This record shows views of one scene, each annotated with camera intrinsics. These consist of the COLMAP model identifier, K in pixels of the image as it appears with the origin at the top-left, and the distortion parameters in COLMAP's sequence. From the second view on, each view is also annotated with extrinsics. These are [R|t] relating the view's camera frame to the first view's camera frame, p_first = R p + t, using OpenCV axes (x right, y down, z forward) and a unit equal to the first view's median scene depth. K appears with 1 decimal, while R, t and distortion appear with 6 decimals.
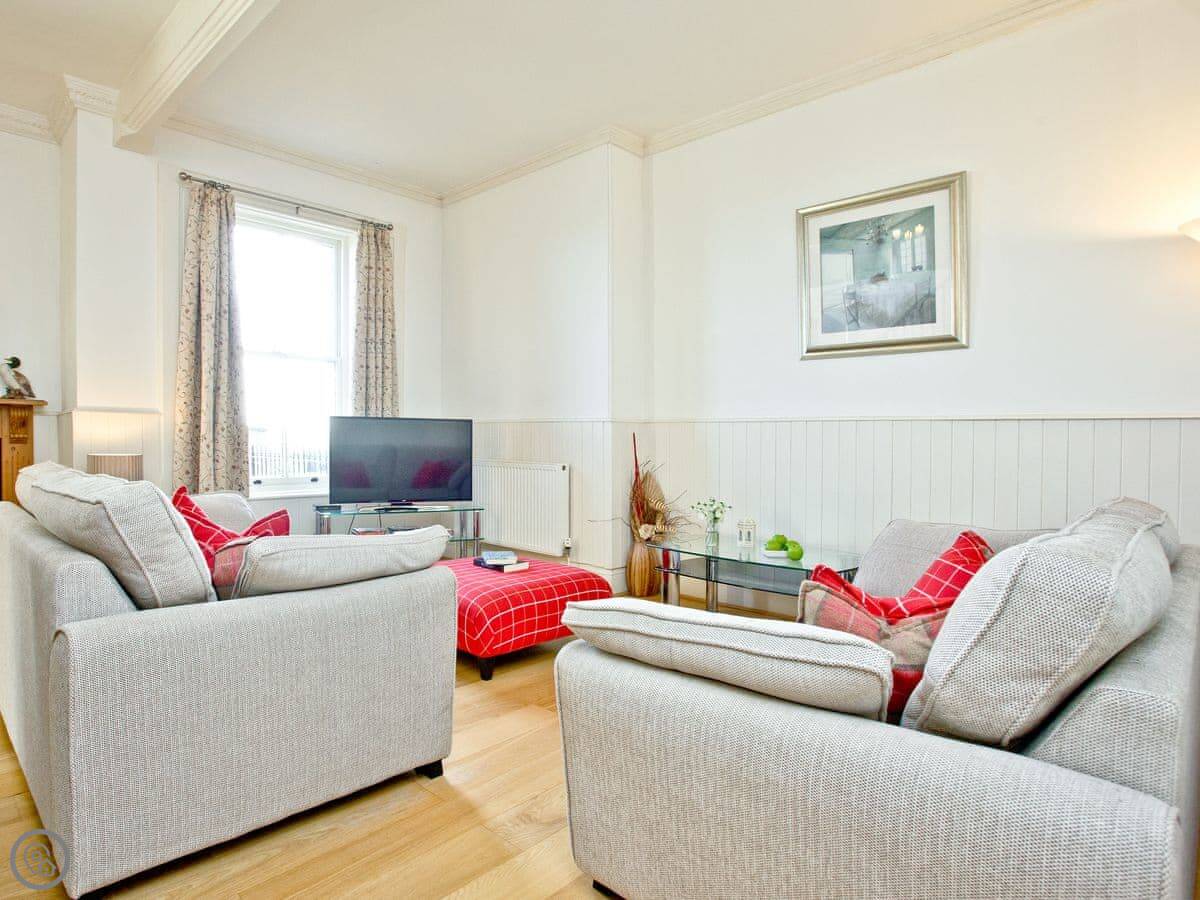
lens RADIAL K [[694.8, 0, 603.0], [0, 694.8, 455.2], [0, 0, 1]] dist [-0.035604, 0.000632]
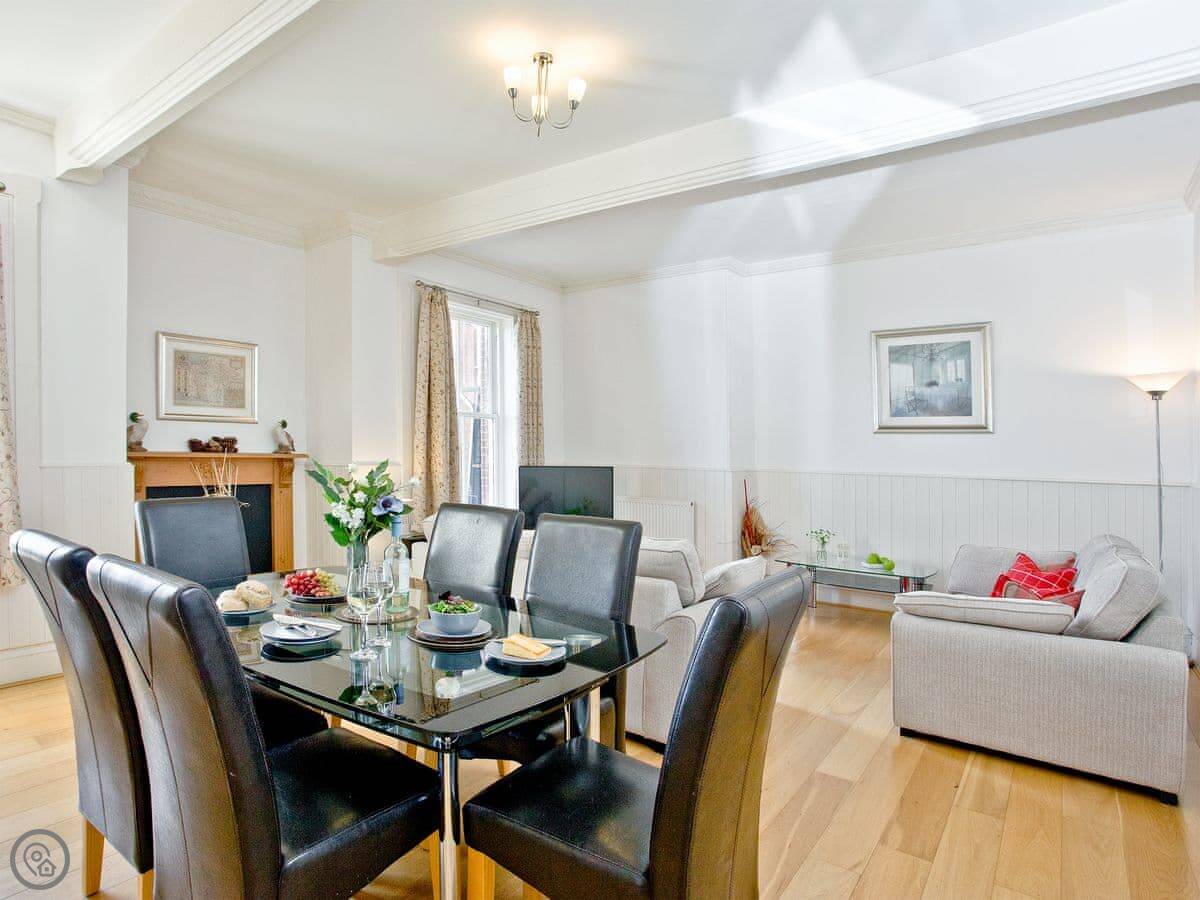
lens RADIAL K [[694.8, 0, 592.4], [0, 694.8, 446.7], [0, 0, 1]] dist [-0.035604, 0.000632]
pose [[0.992712, 0.006328, 0.120343, -0.502520], [-0.003724, 0.999754, -0.021851, -0.077152], [-0.120452, 0.021243, 0.992492, -0.398831]]
